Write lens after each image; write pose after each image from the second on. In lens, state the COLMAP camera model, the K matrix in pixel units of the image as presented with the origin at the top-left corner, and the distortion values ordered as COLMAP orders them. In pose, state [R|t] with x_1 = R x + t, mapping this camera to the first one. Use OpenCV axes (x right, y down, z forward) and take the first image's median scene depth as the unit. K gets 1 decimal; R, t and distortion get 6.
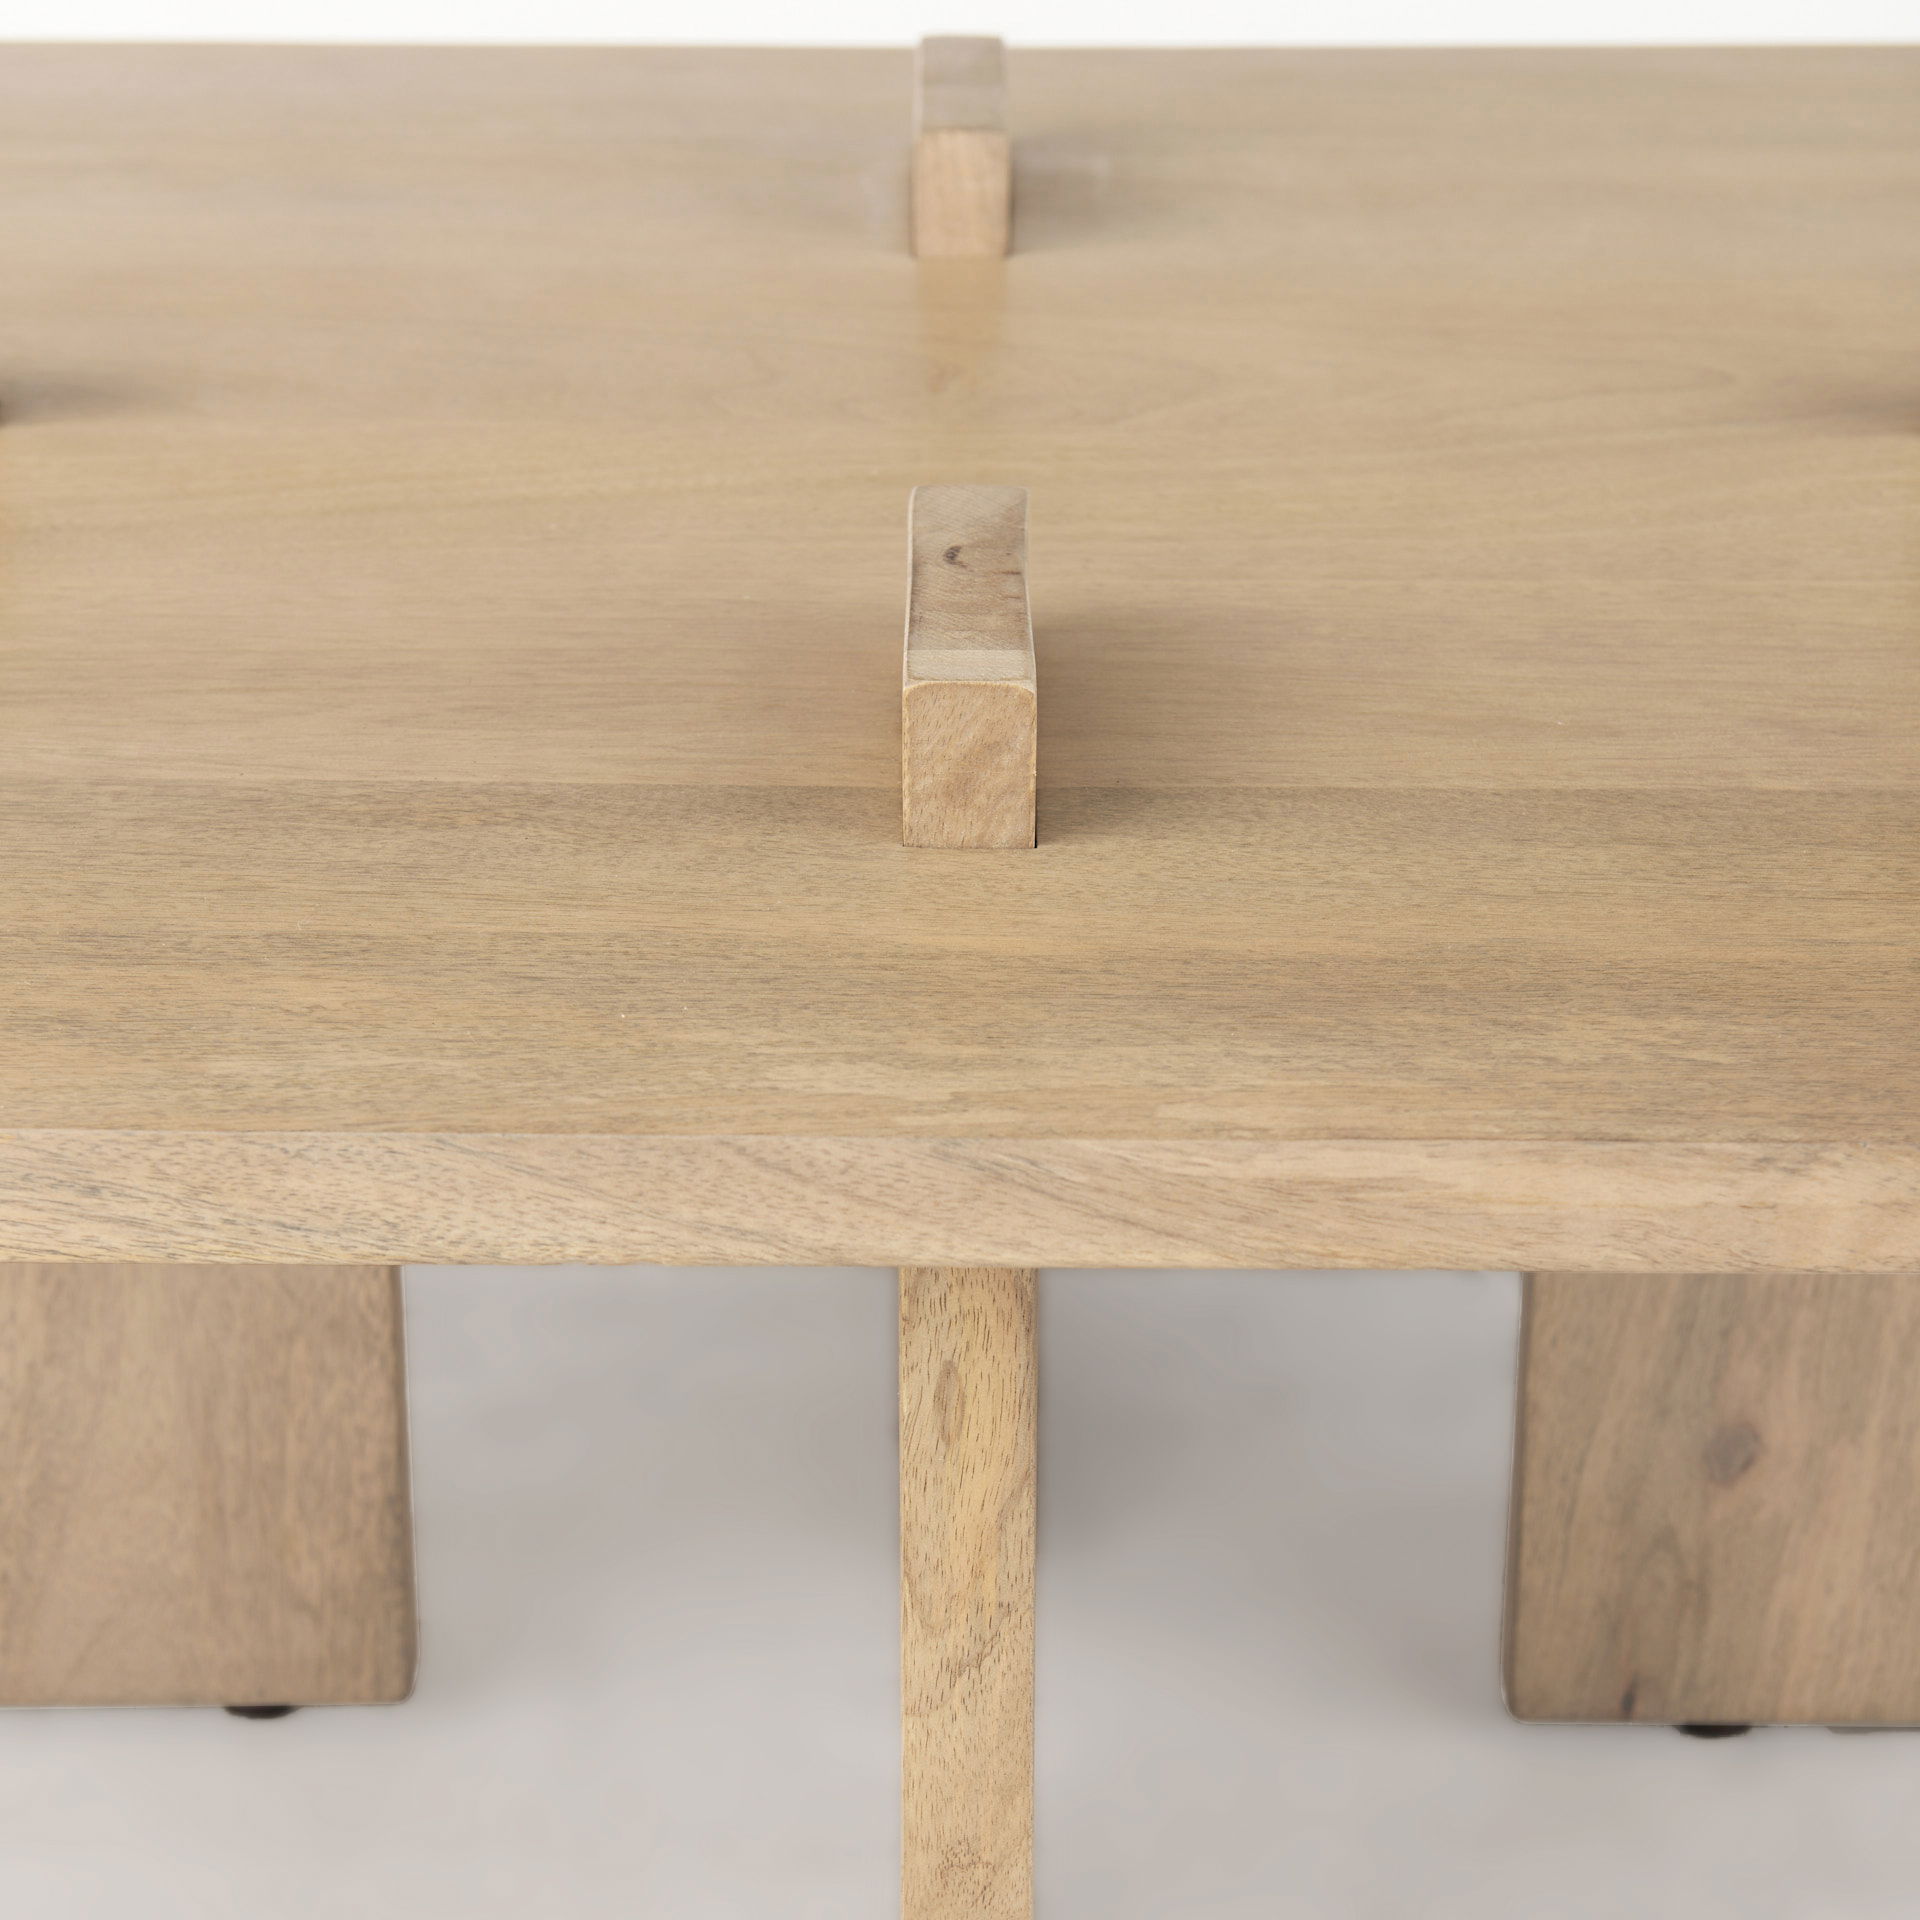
lens RADIAL K [[5396.5, 0, 964.3], [0, 5396.5, 1414.8], [0, 0, 1]] dist [0.092581, 1.569294]
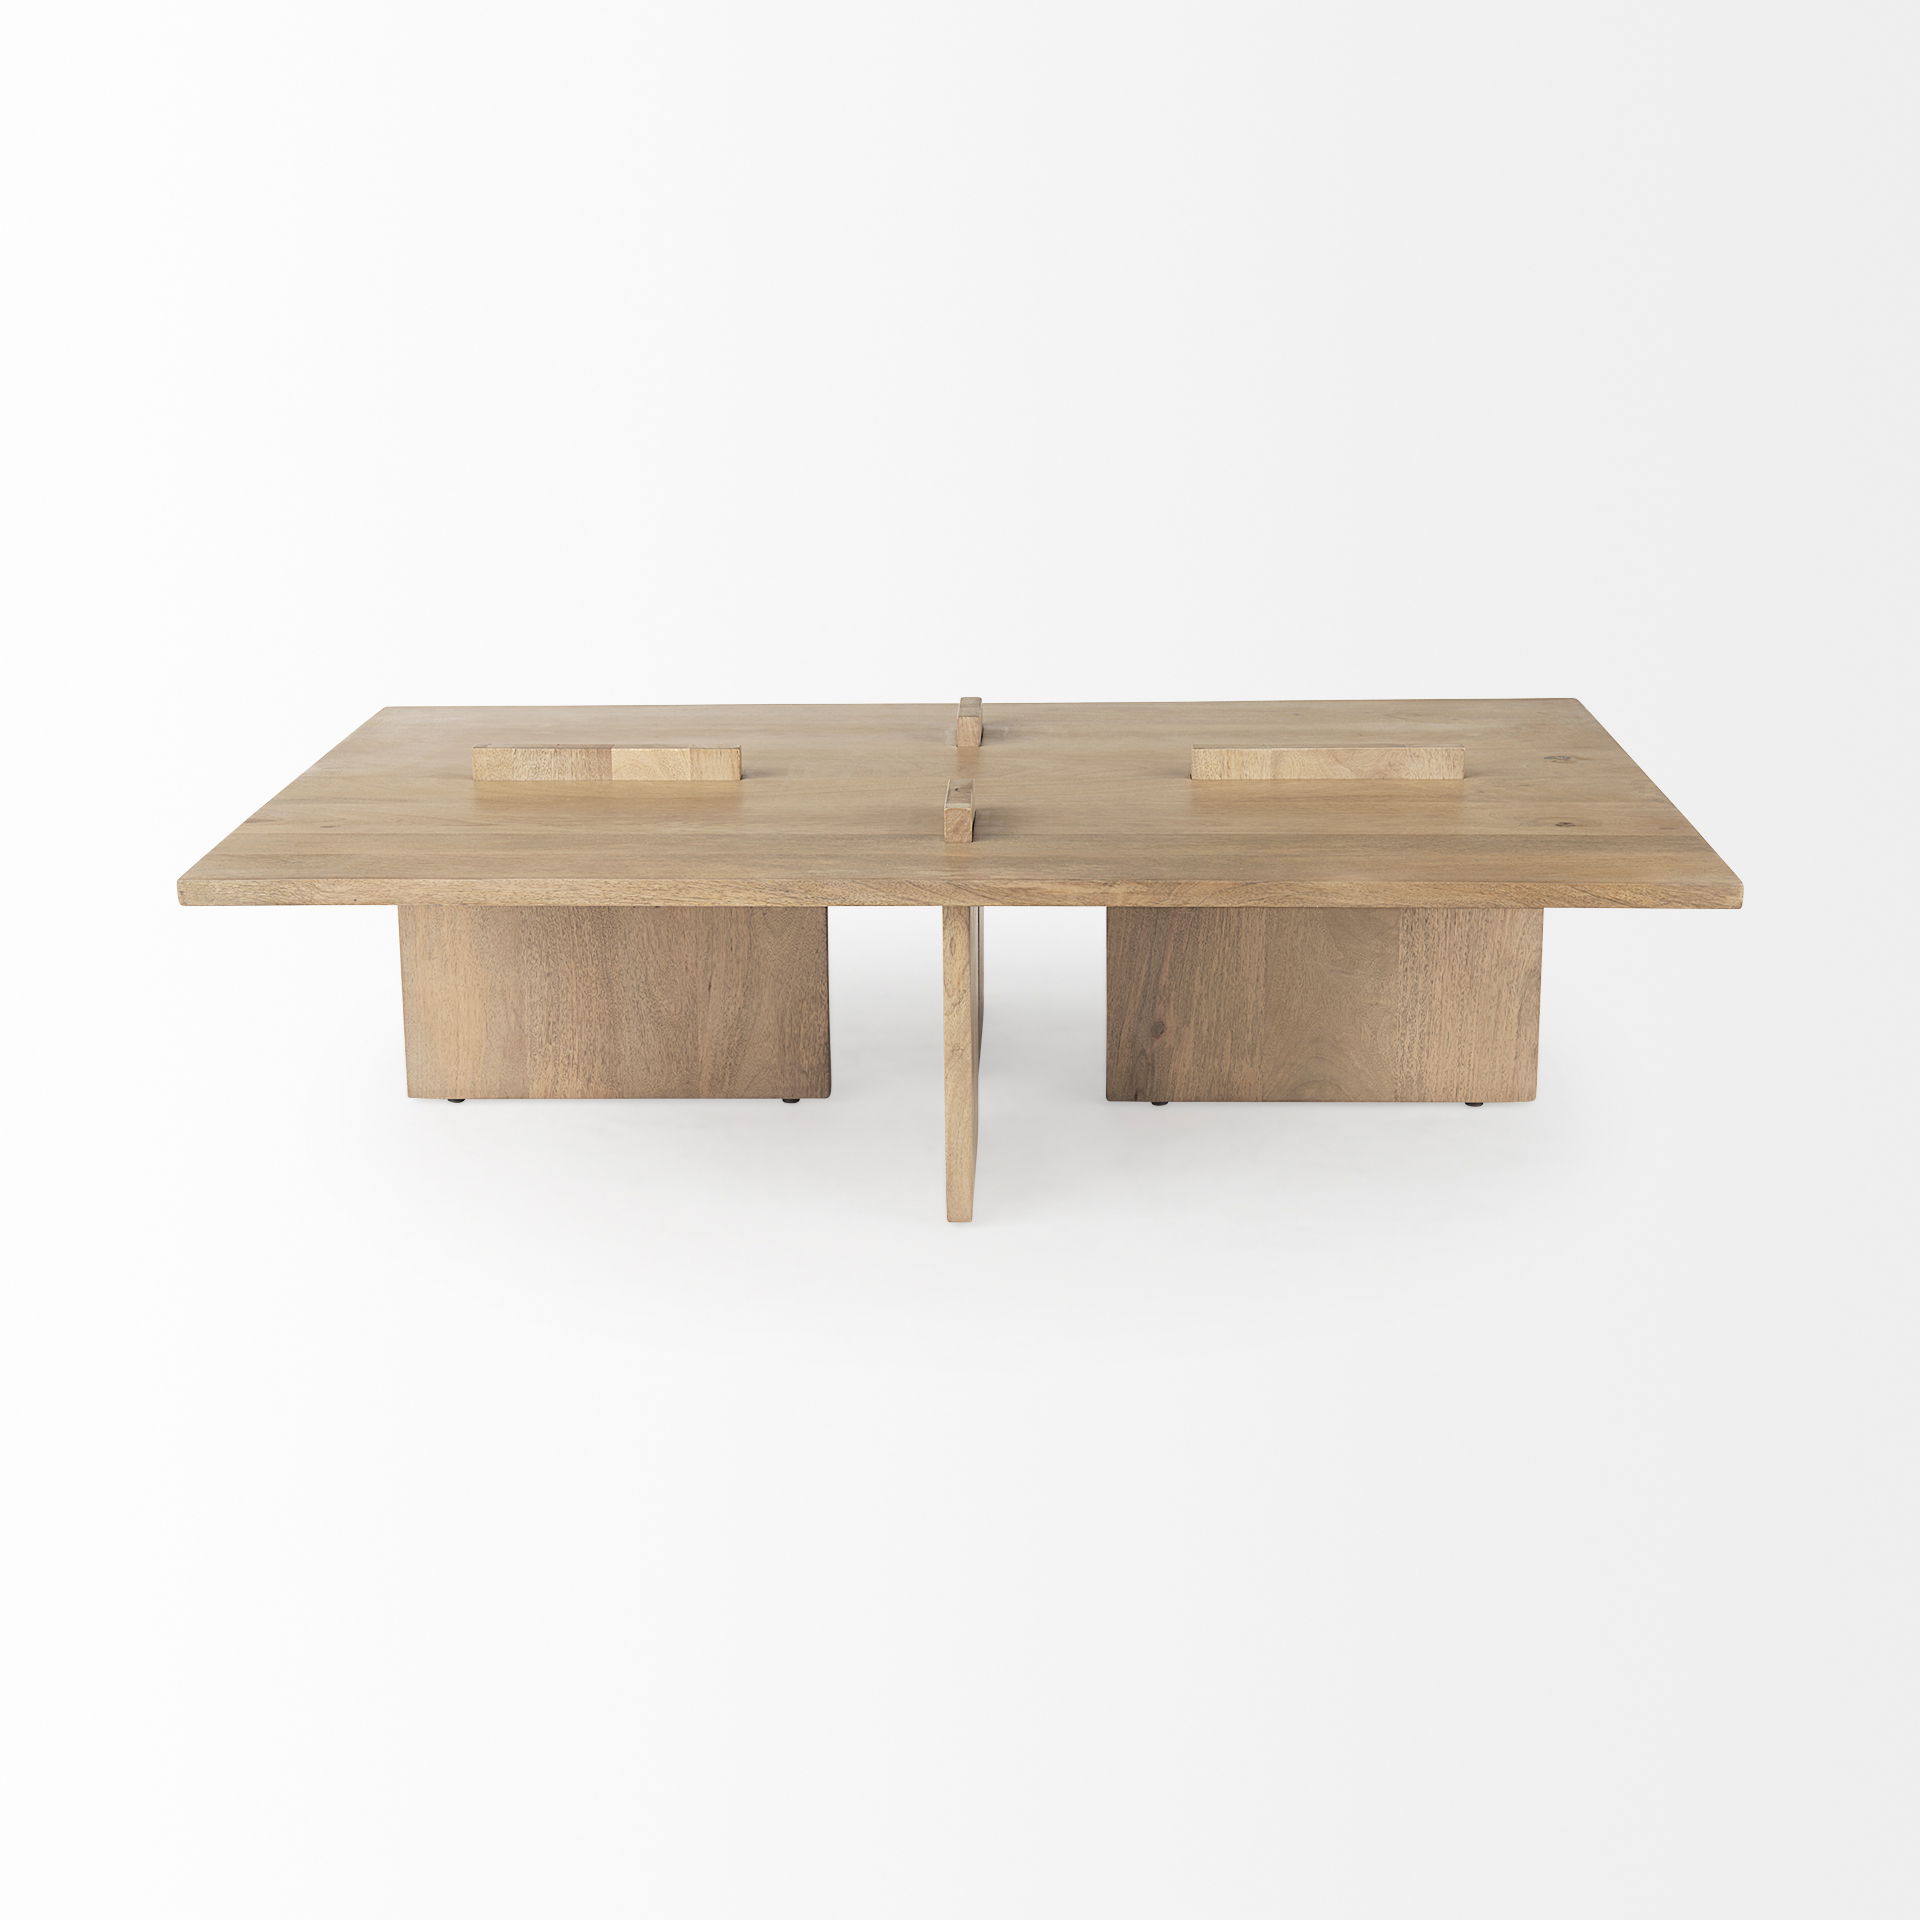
lens RADIAL K [[2927.1, 0, 960.0], [0, 2927.1, 960.0], [0, 0, 1]] dist [0.199869, -0.003192]
pose [[0.999520, -0.003931, -0.030740, 0.062138], [-0.001750, 0.983183, -0.182617, 0.359476], [0.030940, 0.182583, 0.982704, -1.176196]]
